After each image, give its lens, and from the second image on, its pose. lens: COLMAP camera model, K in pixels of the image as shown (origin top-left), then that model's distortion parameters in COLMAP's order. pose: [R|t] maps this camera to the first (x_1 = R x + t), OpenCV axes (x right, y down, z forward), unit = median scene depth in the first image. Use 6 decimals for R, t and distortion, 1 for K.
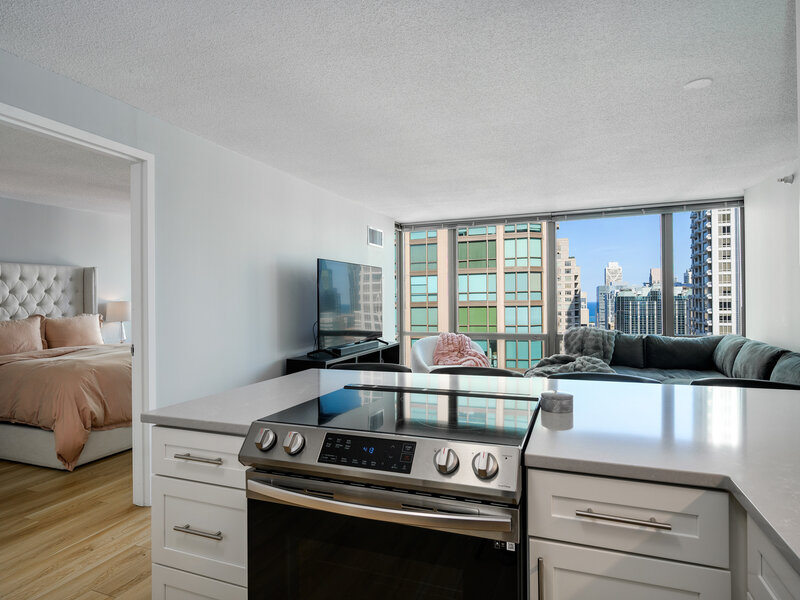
lens RADIAL K [[466.8, 0, 397.7], [0, 466.8, 300.0], [0, 0, 1]] dist [0.000831, 0.002585]
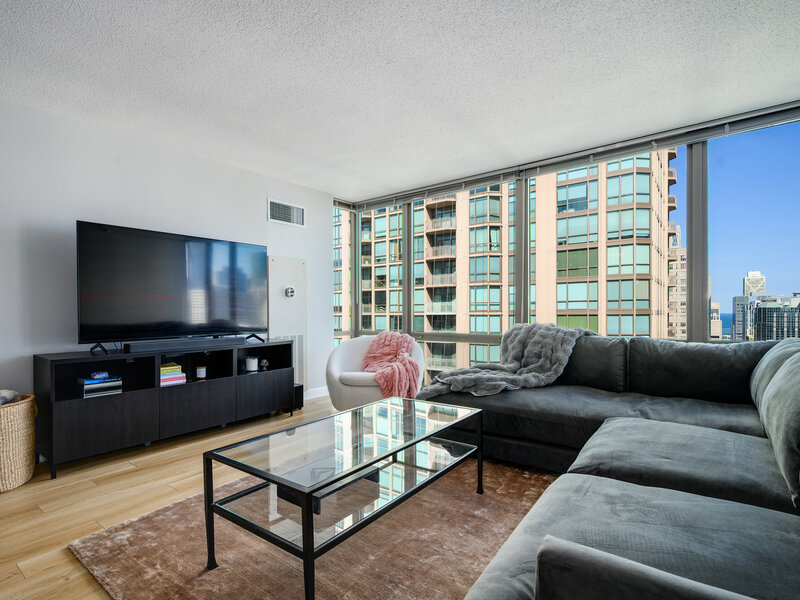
lens RADIAL K [[407.0, 0, 403.3], [0, 407.0, 314.4], [0, 0, 1]] dist [0.004865, -0.001475]
pose [[0.961149, 0.006231, -0.275959, 0.052909], [-0.003578, 0.999942, 0.010115, 0.005507], [0.276007, -0.008735, 0.961116, 0.055357]]
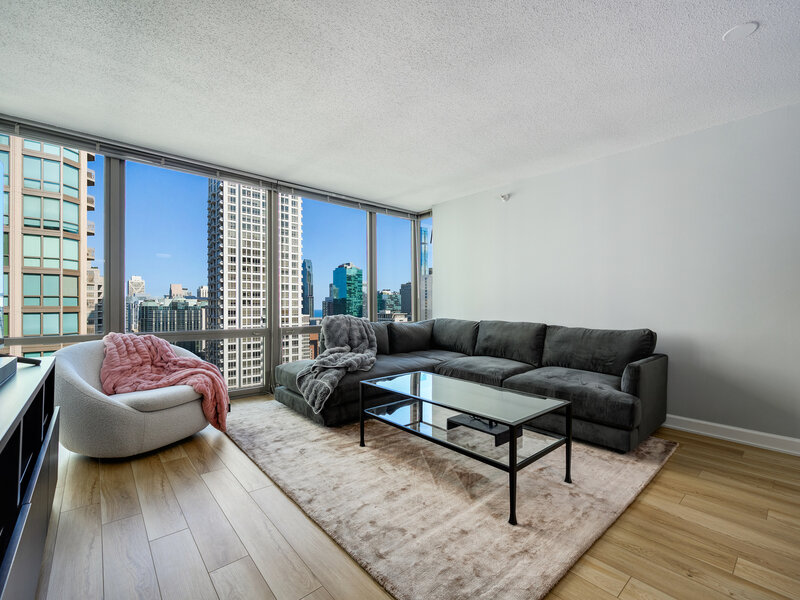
lens RADIAL K [[358.8, 0, 404.8], [0, 358.8, 303.0], [0, 0, 1]] dist [0.003446, -0.000201]
pose [[0.471005, 0.020334, 0.881896, -0.019379], [-0.003597, 0.999770, -0.021130, 0.006640], [-0.882123, 0.006780, 0.470970, 0.080067]]
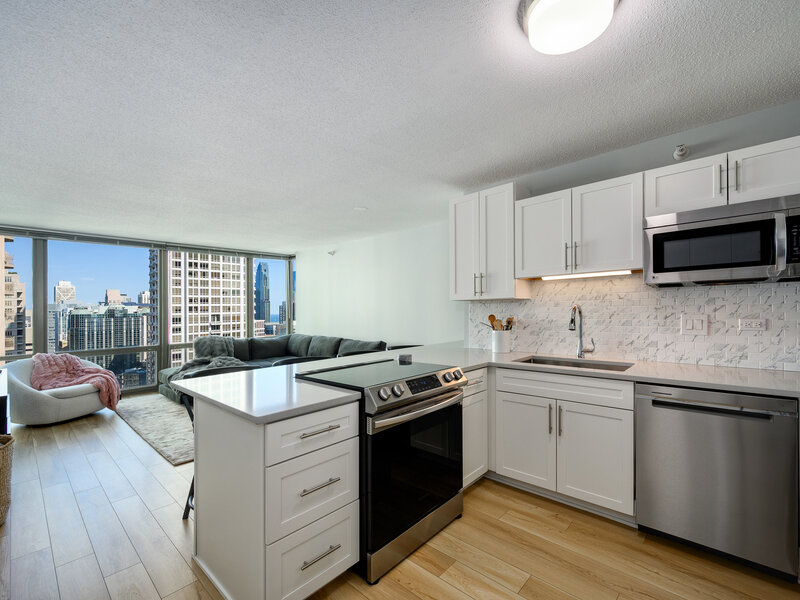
lens RADIAL K [[358.8, 0, 411.4], [0, 358.8, 301.8], [0, 0, 1]] dist [0.003446, -0.000201]
pose [[0.357907, 0.024082, 0.933447, -0.048095], [0.013947, 0.999418, -0.031132, 0.000226], [-0.933653, 0.024161, 0.357363, 0.013940]]
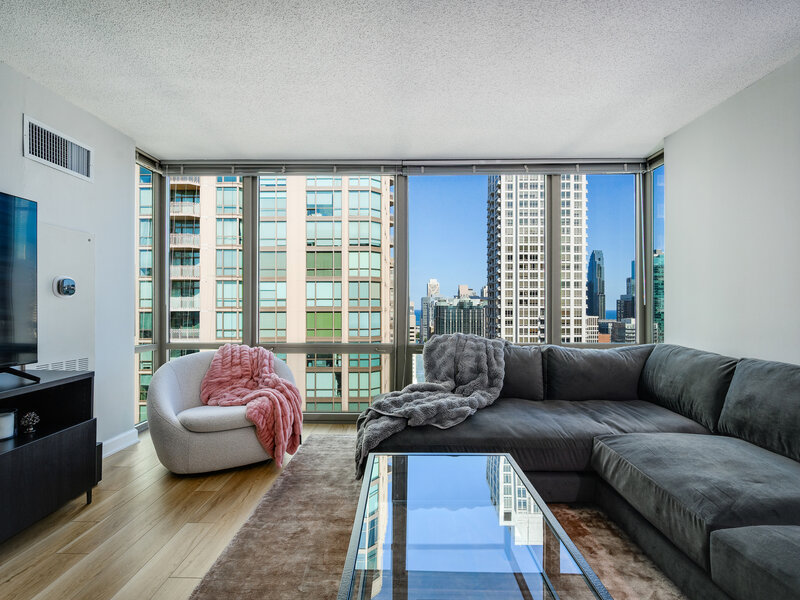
lens RADIAL K [[394.4, 0, 399.3], [0, 394.4, 304.5], [0, 0, 1]] dist [0.002347, 0.000754]
pose [[0.939669, 0.015000, 0.341756, 0.021660], [-0.012645, 0.999878, -0.009118, 0.003468], [-0.341851, 0.004246, 0.939745, 0.075802]]
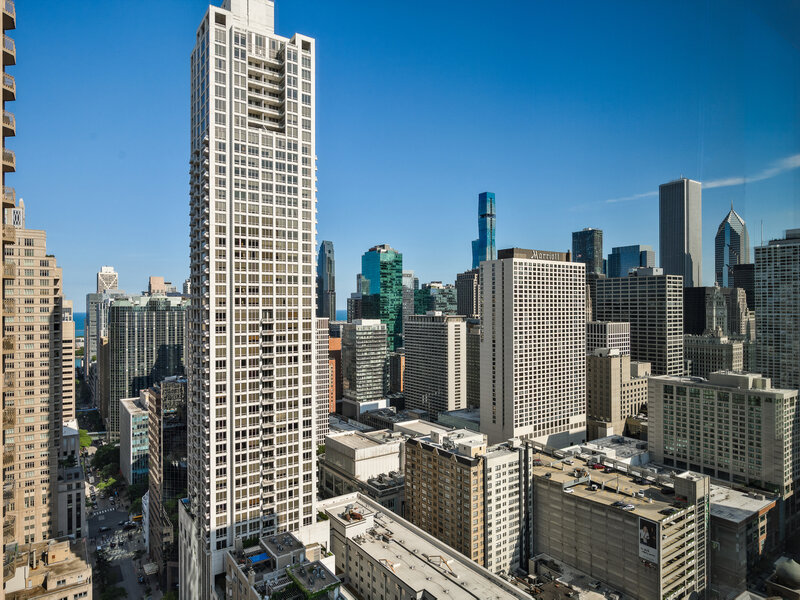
lens RADIAL K [[502.2, 0, 403.4], [0, 502.2, 306.7], [0, 0, 1]] dist [-0.007633, 0.000648]
pose [[0.570091, 0.008008, 0.821542, 0.090948], [-0.002485, 0.999965, -0.008023, -0.002285], [-0.821578, 0.002532, 0.570091, 0.147779]]
